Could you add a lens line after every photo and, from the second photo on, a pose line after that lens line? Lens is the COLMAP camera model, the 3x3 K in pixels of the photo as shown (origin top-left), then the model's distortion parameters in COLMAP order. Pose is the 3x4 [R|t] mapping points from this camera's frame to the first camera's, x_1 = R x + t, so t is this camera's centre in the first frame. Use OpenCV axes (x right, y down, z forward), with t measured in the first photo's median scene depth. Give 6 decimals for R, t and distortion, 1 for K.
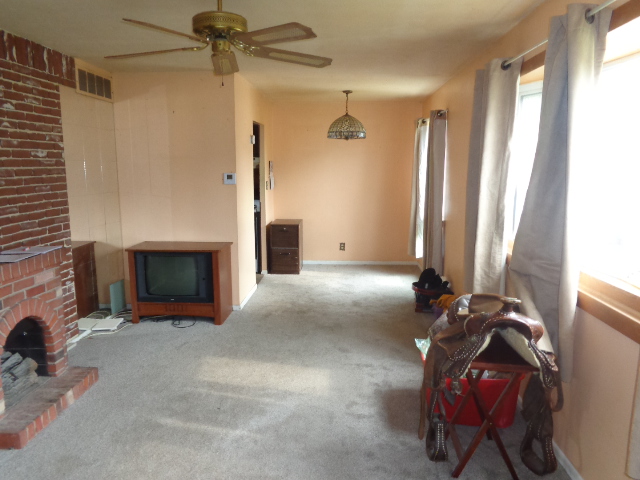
lens RADIAL K [[481.9, 0, 320.3], [0, 481.9, 237.3], [0, 0, 1]] dist [0.001149, 0.009182]
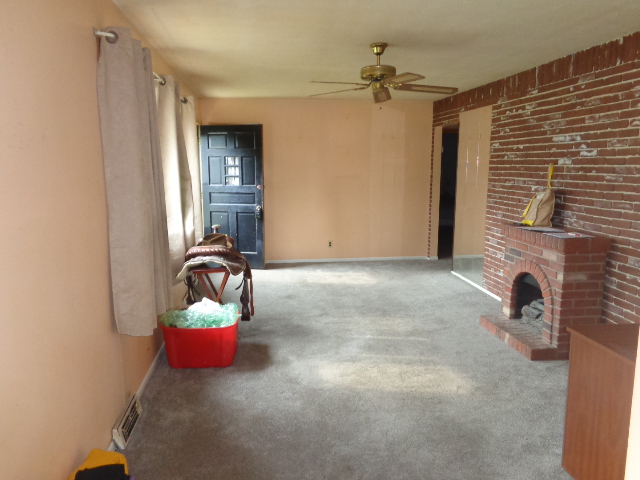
lens RADIAL K [[481.9, 0, 320.3], [0, 481.9, 237.3], [0, 0, 1]] dist [0.001149, 0.009182]
pose [[-0.984151, 0.029684, -0.174828, 0.175984], [-0.023952, 0.954604, 0.296914, -0.263330], [0.175706, 0.296395, -0.938764, 1.735537]]
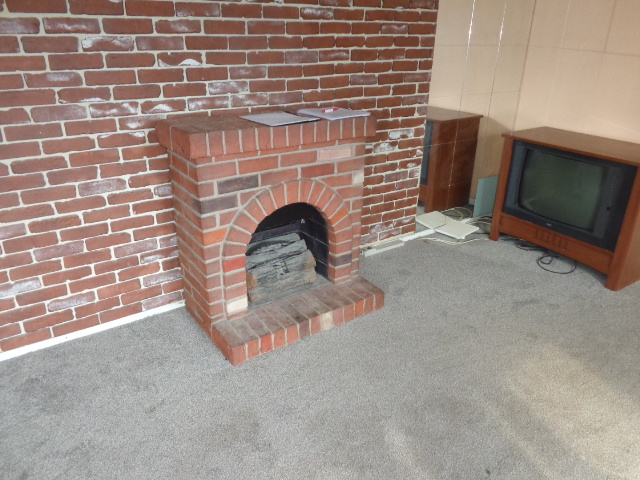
lens RADIAL K [[481.9, 0, 320.3], [0, 481.9, 237.3], [0, 0, 1]] dist [0.001149, 0.009182]
pose [[0.600938, 0.331511, -0.727306, -0.019616], [-0.137258, 0.939217, 0.314692, -0.020400], [0.787423, -0.089282, 0.609913, 0.459107]]
